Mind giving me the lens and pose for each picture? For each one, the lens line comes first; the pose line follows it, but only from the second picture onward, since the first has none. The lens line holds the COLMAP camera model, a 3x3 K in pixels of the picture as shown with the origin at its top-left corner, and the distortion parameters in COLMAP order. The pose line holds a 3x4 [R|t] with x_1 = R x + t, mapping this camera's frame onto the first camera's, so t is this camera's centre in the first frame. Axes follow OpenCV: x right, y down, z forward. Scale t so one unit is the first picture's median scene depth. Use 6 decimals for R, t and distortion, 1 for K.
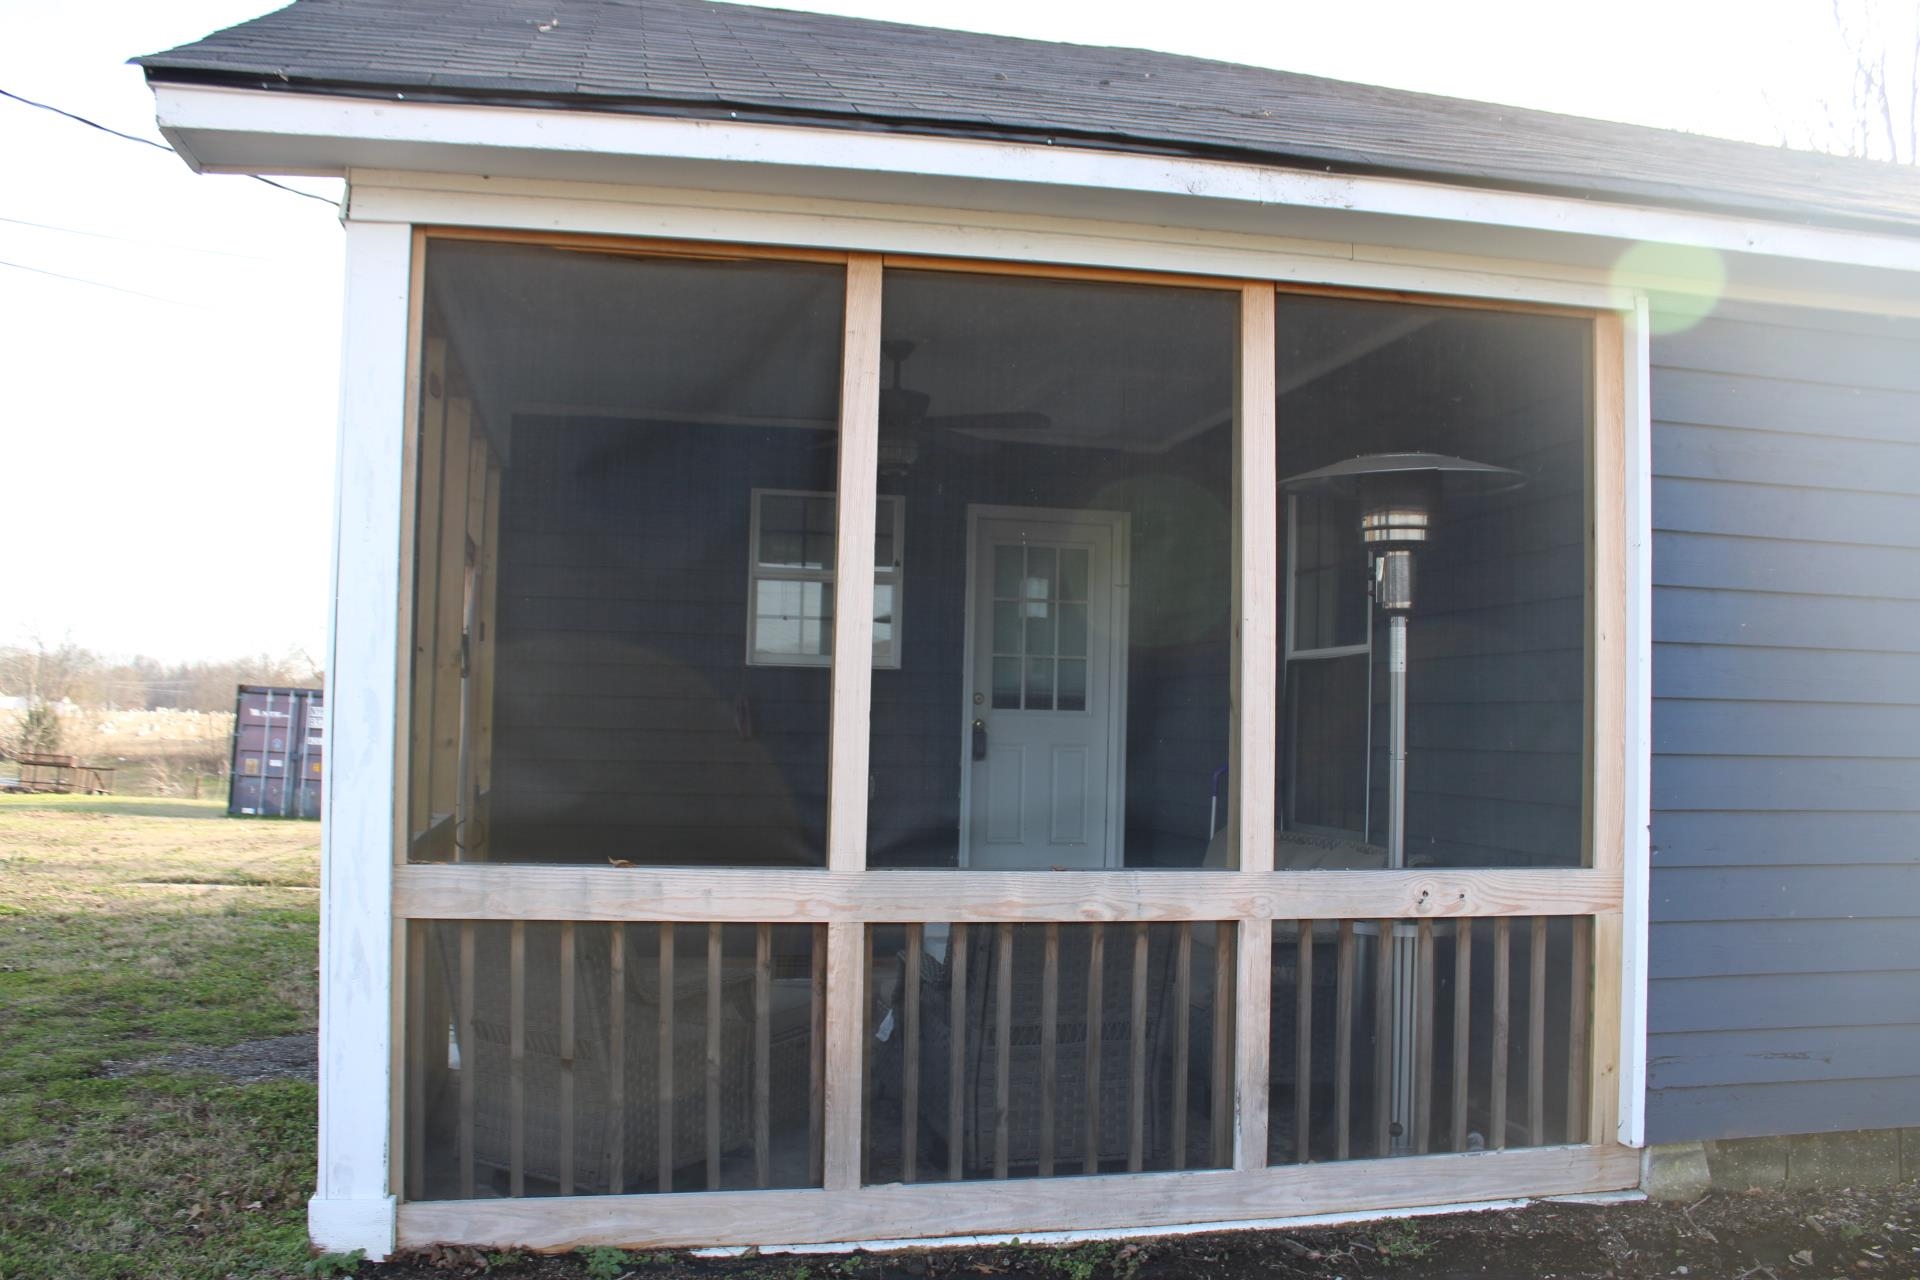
lens RADIAL K [[1626.2, 0, 955.0], [0, 1626.2, 653.8], [0, 0, 1]] dist [-0.159042, 0.147741]
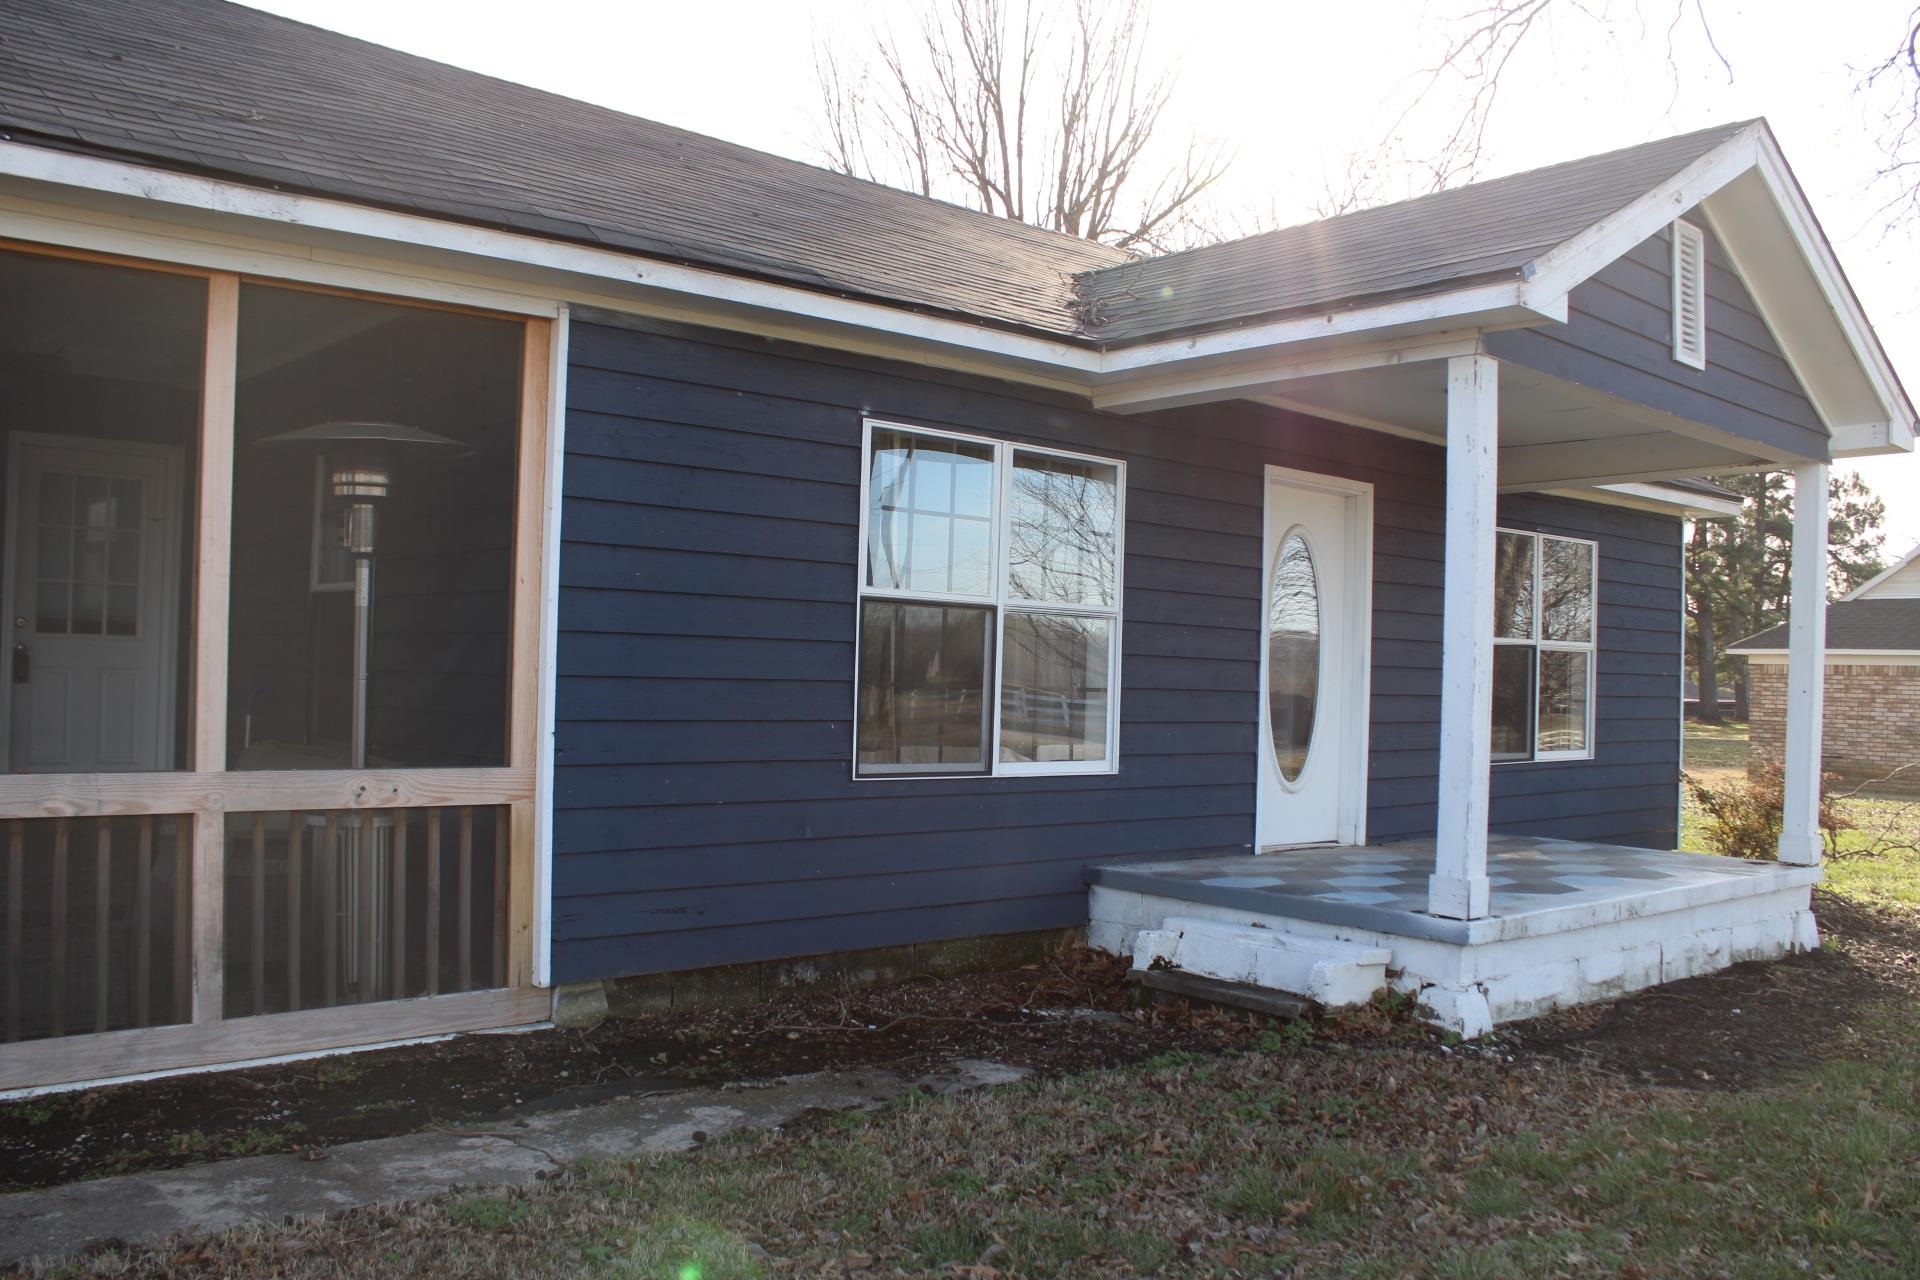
lens RADIAL K [[1626.2, 0, 955.0], [0, 1626.2, 653.8], [0, 0, 1]] dist [-0.159042, 0.147741]
pose [[0.875920, 0.005142, 0.482430, 0.103270], [-0.026648, 0.998932, 0.037737, -0.010868], [-0.481720, -0.045910, 0.875122, -0.277575]]
